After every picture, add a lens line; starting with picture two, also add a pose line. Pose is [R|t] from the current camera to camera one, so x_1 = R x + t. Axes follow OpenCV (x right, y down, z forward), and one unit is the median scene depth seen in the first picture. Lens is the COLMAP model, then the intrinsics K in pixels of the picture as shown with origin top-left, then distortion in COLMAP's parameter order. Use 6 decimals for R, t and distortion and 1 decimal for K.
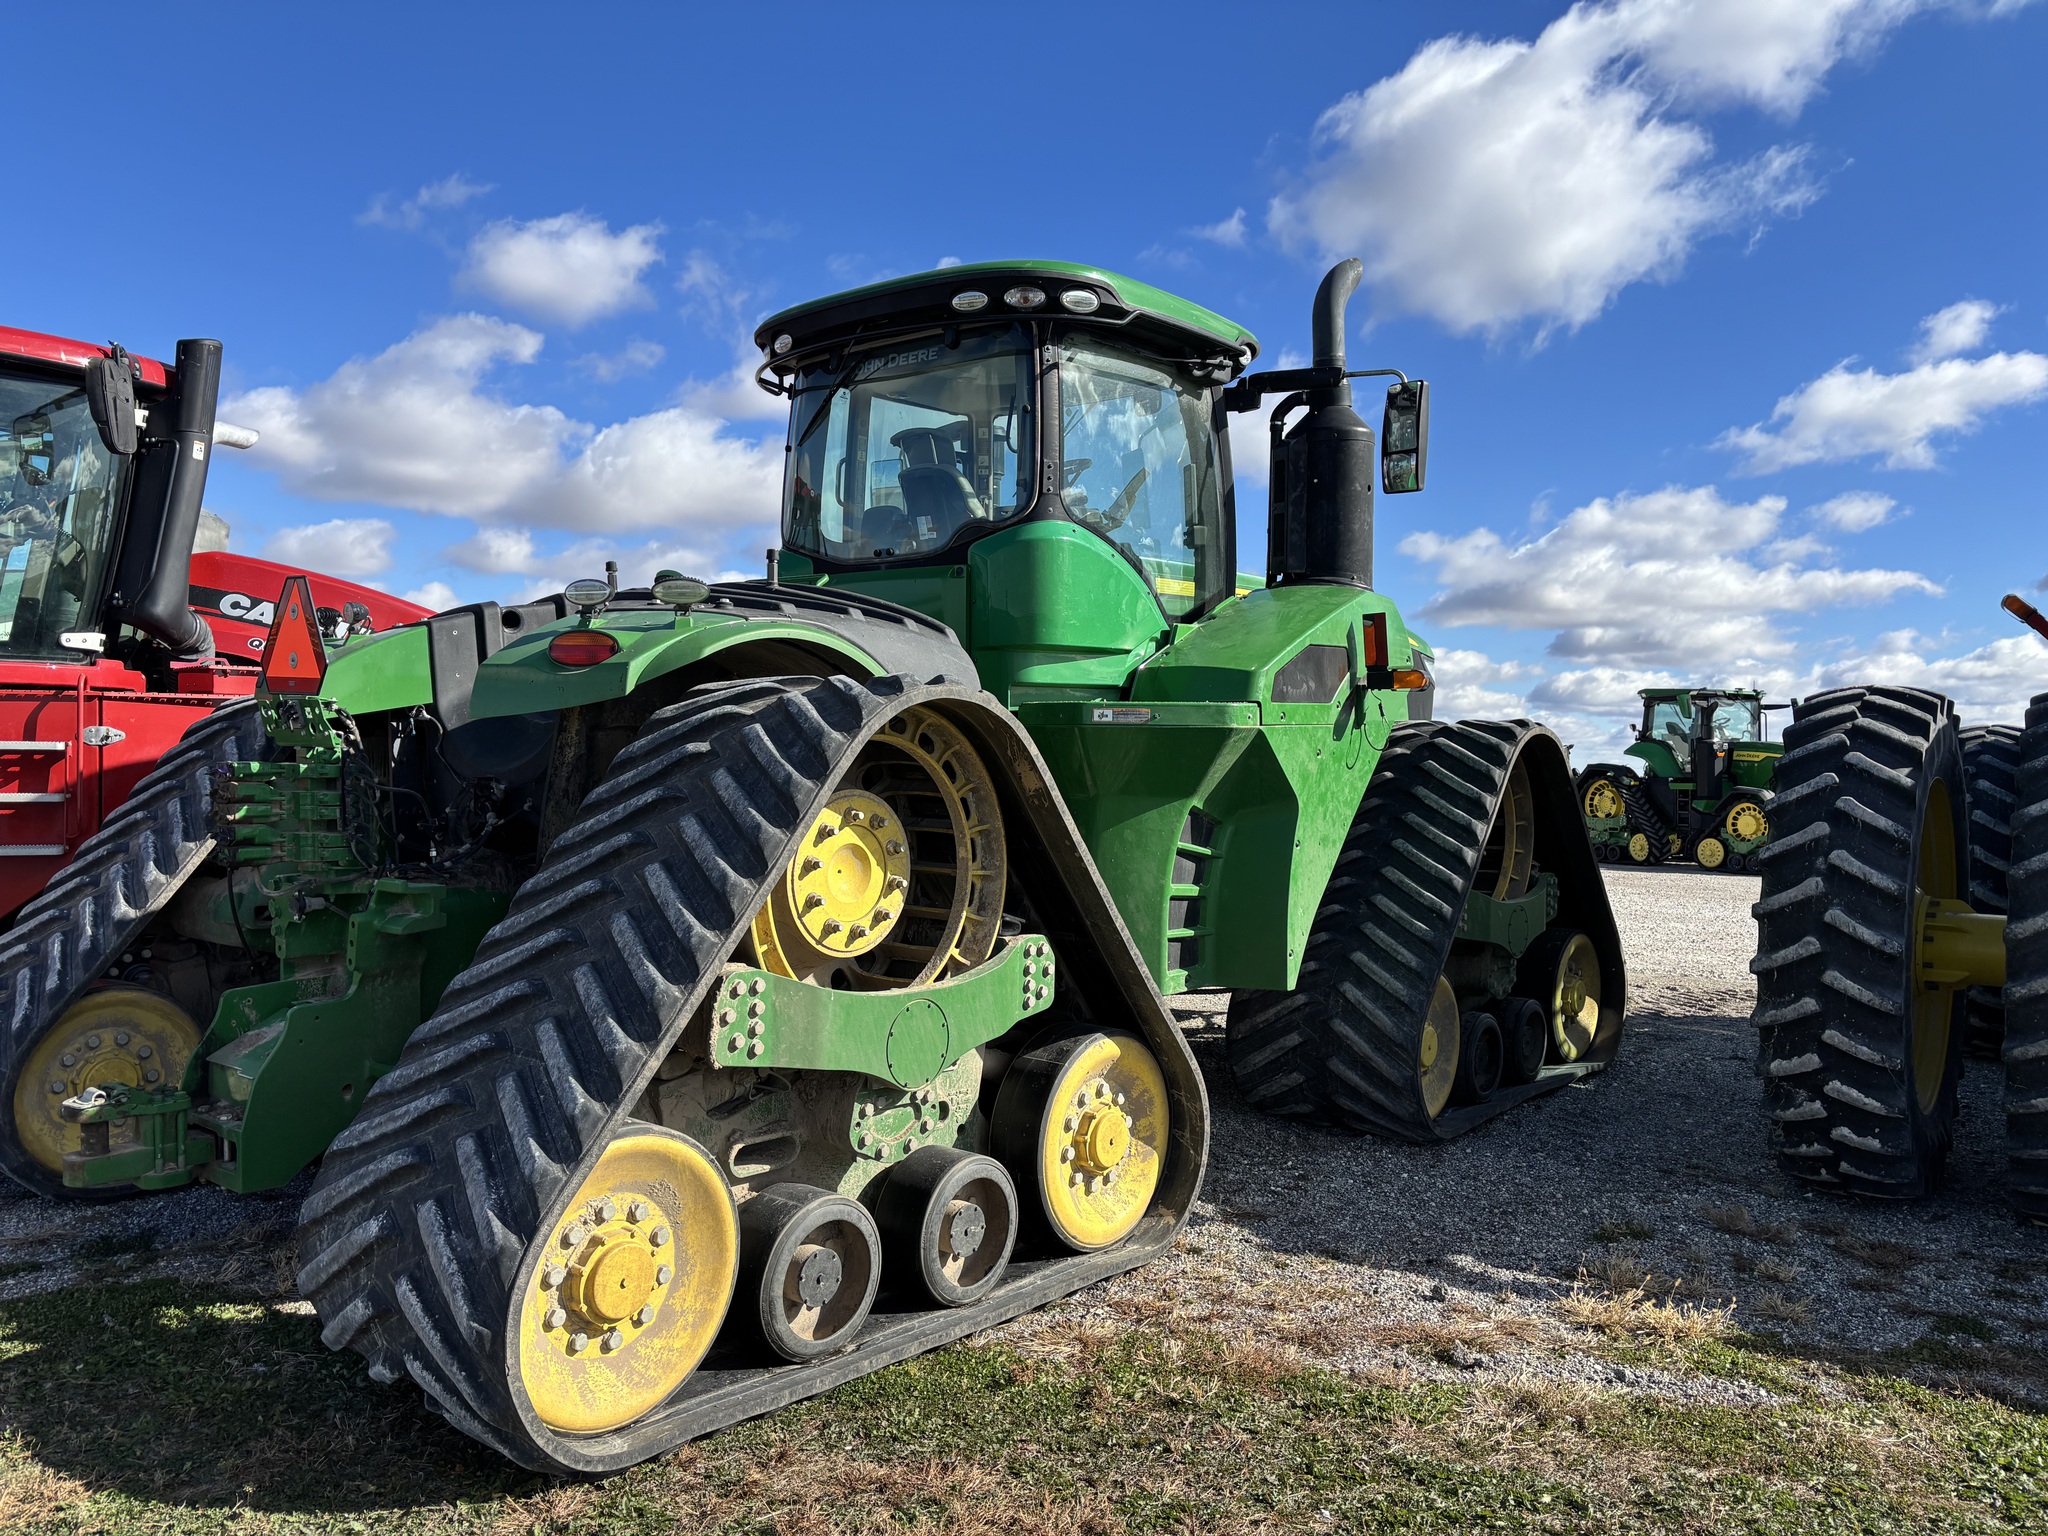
lens RADIAL K [[1527.7, 0, 1021.7], [0, 1527.7, 747.4], [0, 0, 1]] dist [0.050449, -0.065438]
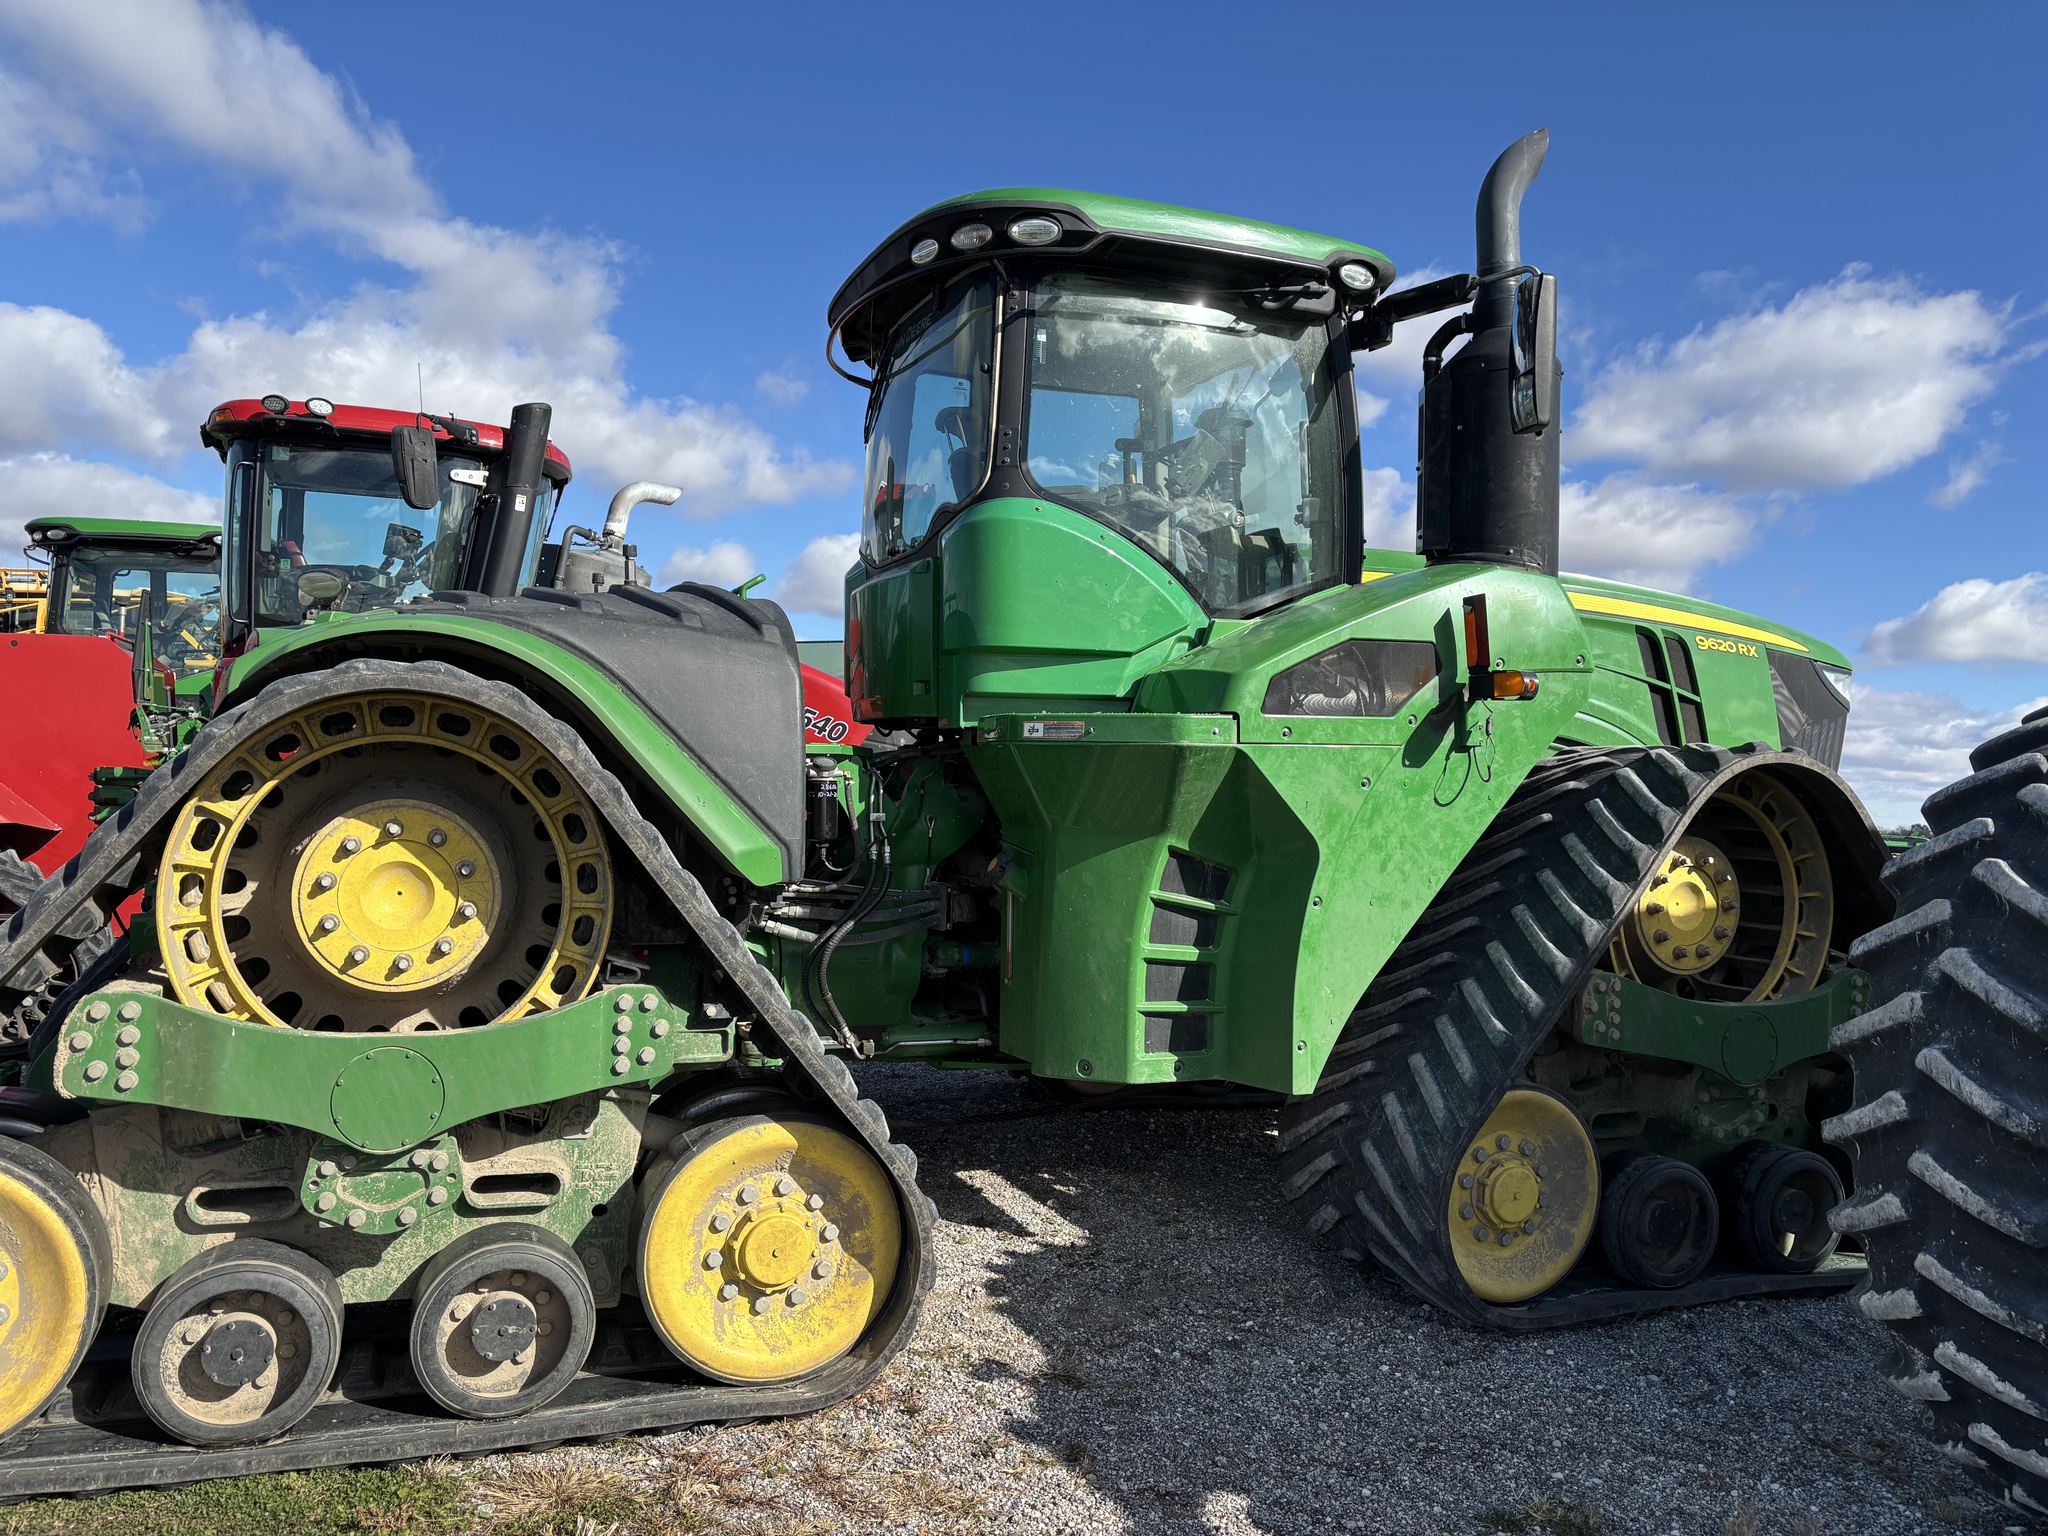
lens RADIAL K [[1555.8, 0, 1020.4], [0, 1555.8, 753.5], [0, 0, 1]] dist [0.044419, -0.047474]
pose [[0.882565, 0.005737, -0.470156, 0.424789], [-0.018001, 0.999605, -0.021594, 0.009408], [0.469847, 0.027521, 0.882319, 0.255591]]
